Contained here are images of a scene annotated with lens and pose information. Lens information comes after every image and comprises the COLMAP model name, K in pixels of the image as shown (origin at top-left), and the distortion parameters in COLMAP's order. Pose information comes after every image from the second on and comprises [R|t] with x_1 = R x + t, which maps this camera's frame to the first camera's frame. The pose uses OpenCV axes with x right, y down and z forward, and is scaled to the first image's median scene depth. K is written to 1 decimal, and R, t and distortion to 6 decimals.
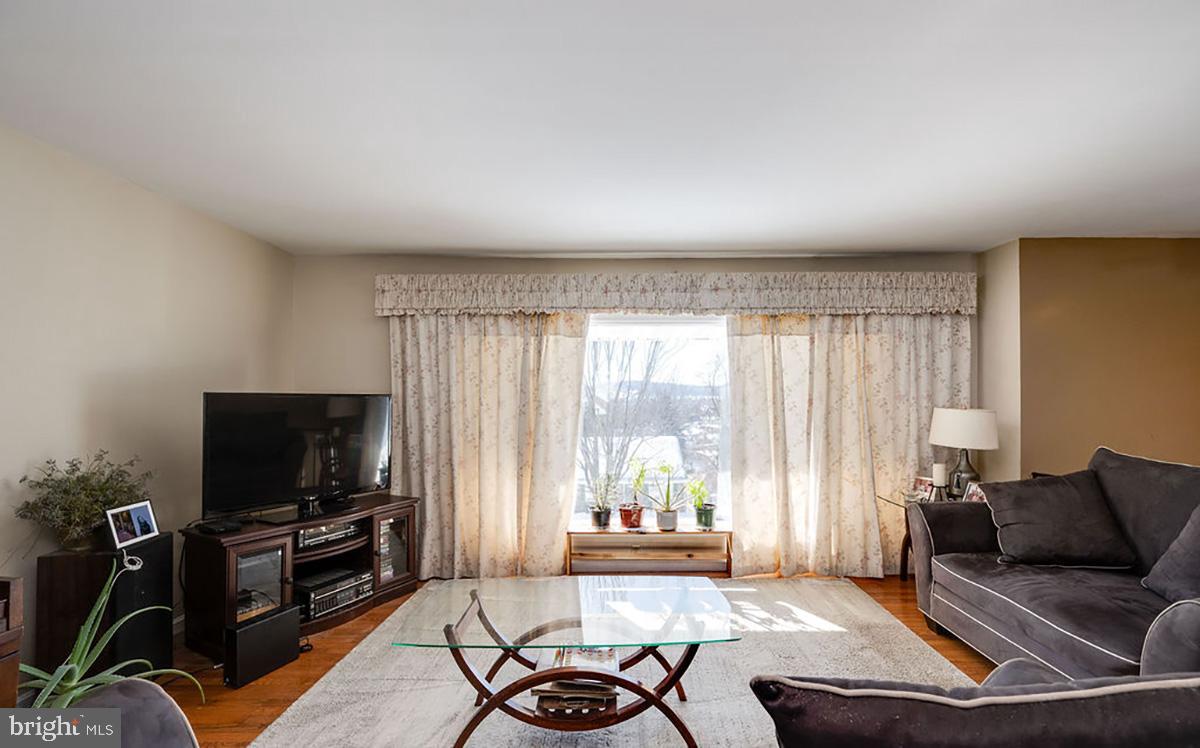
lens RADIAL K [[506.5, 0, 624.0], [0, 506.5, 400.7], [0, 0, 1]] dist [-0.000444, -0.000109]
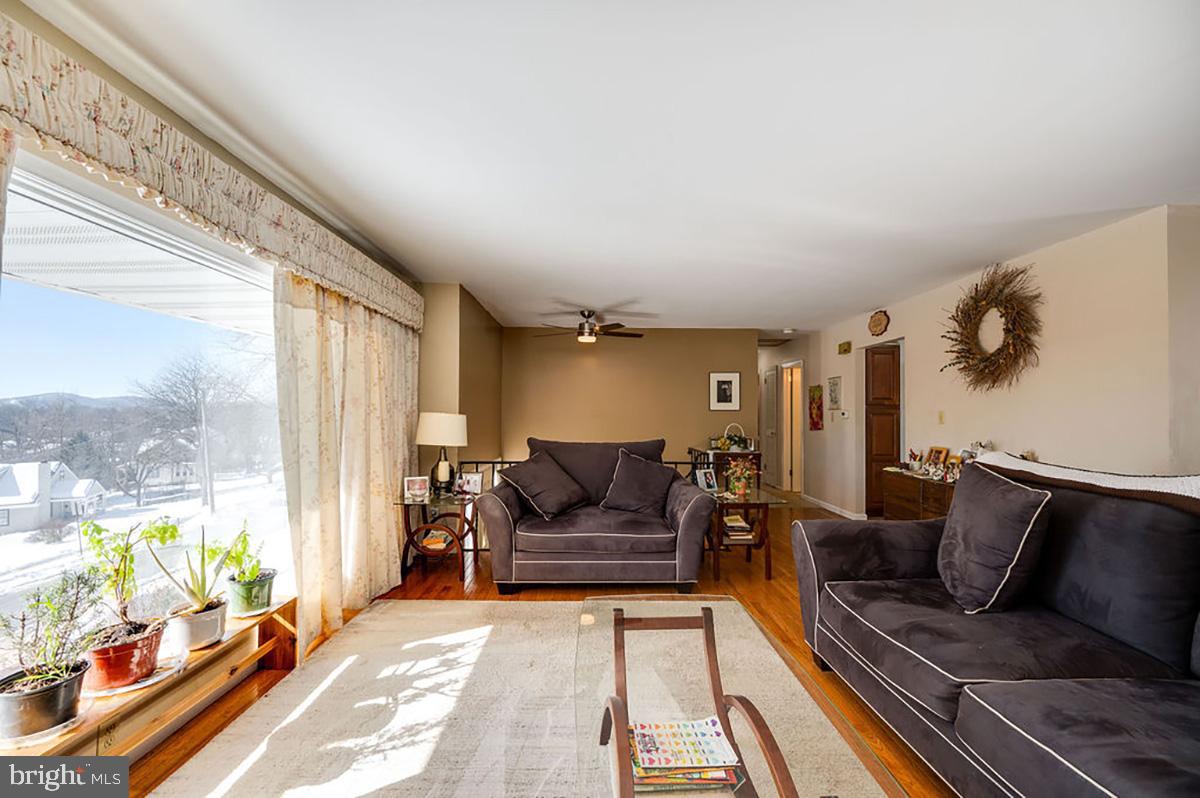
lens RADIAL K [[473.2, 0, 603.7], [0, 473.2, 403.8], [0, 0, 1]] dist [-0.000172, -0.000179]
pose [[-0.016289, 0.022524, 0.999614, -0.411187], [-0.007767, 0.999713, -0.022653, 0.015821], [-0.999837, -0.008133, -0.016110, 0.600318]]
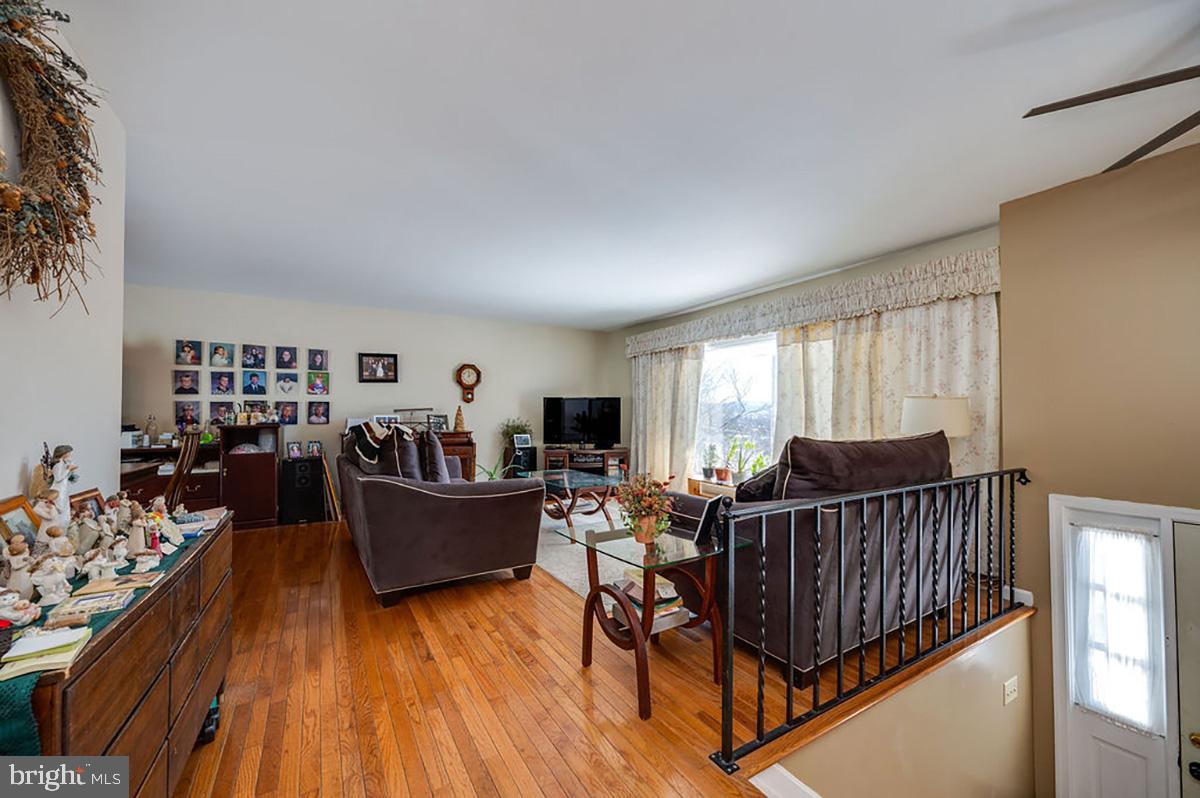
lens RADIAL K [[465.1, 0, 599.5], [0, 465.1, 409.0], [0, 0, 1]] dist [-0.000839, -0.000193]
pose [[0.513250, -0.003871, -0.858230, 1.029616], [0.000986, 0.999992, -0.003921, 0.039136], [0.858238, 0.001166, 0.513250, -0.024999]]
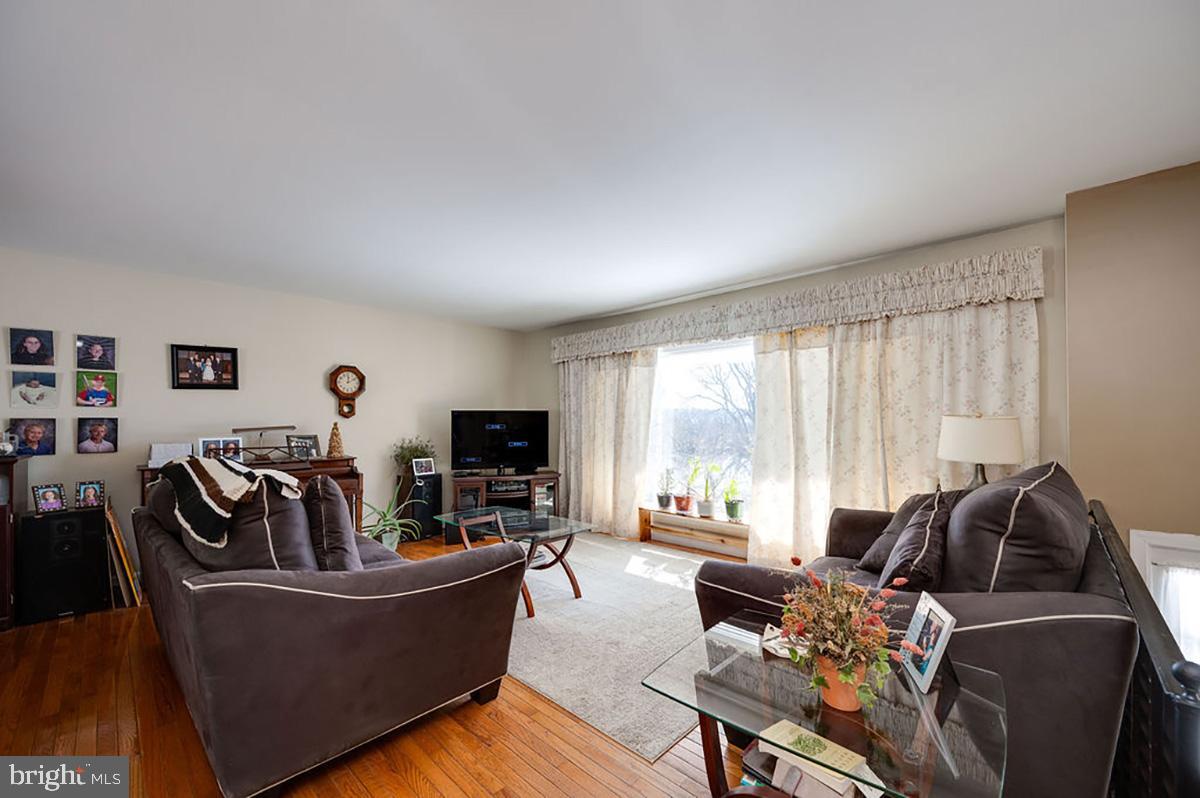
lens RADIAL K [[476.8, 0, 596.4], [0, 476.8, 420.4], [0, 0, 1]] dist [-0.001860, -0.000204]
pose [[0.716032, -0.002636, -0.698063, 0.710541], [0.004253, 0.999991, 0.000585, 0.018222], [0.698055, -0.003388, 0.716036, -0.017257]]
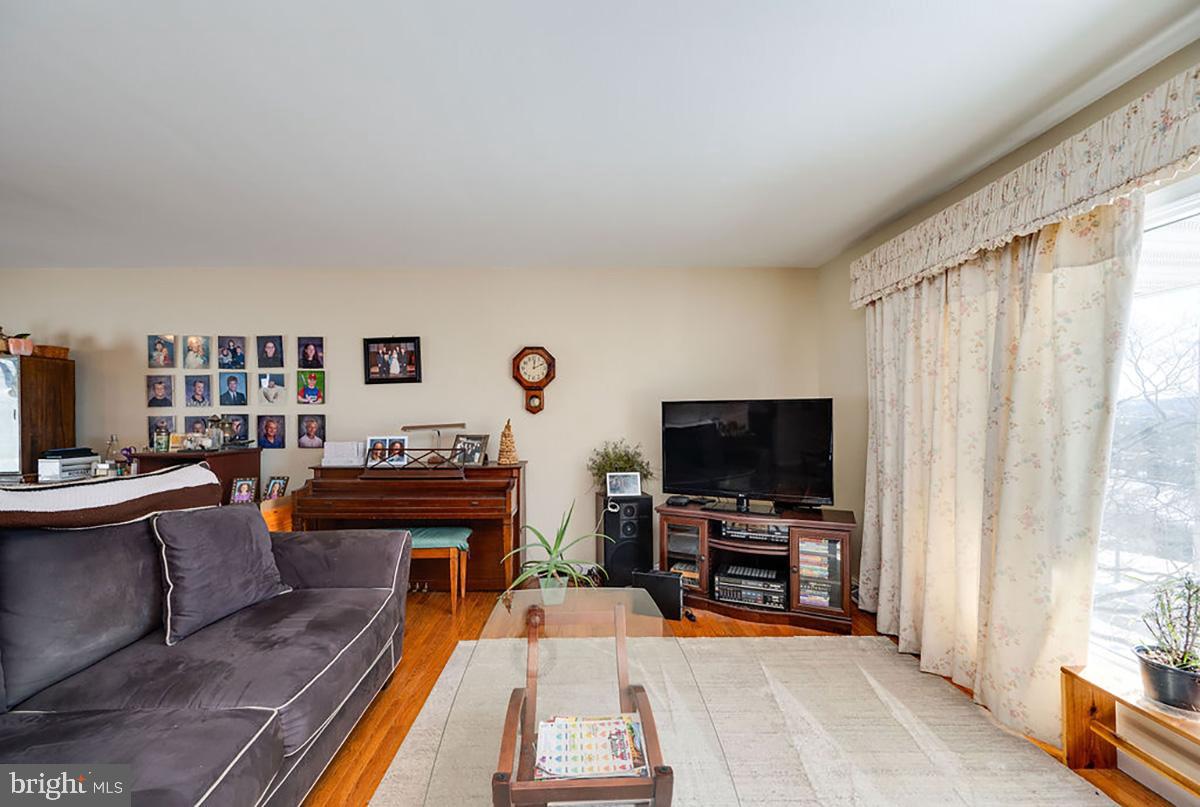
lens RADIAL K [[478.5, 0, 584.9], [0, 478.5, 414.4], [0, 0, 1]] dist [0.000361, -0.000046]
pose [[0.013520, -0.002025, -0.999907, 0.340787], [0.004896, 0.999986, -0.001958, 0.013727], [0.999897, -0.004869, 0.013529, 0.527661]]
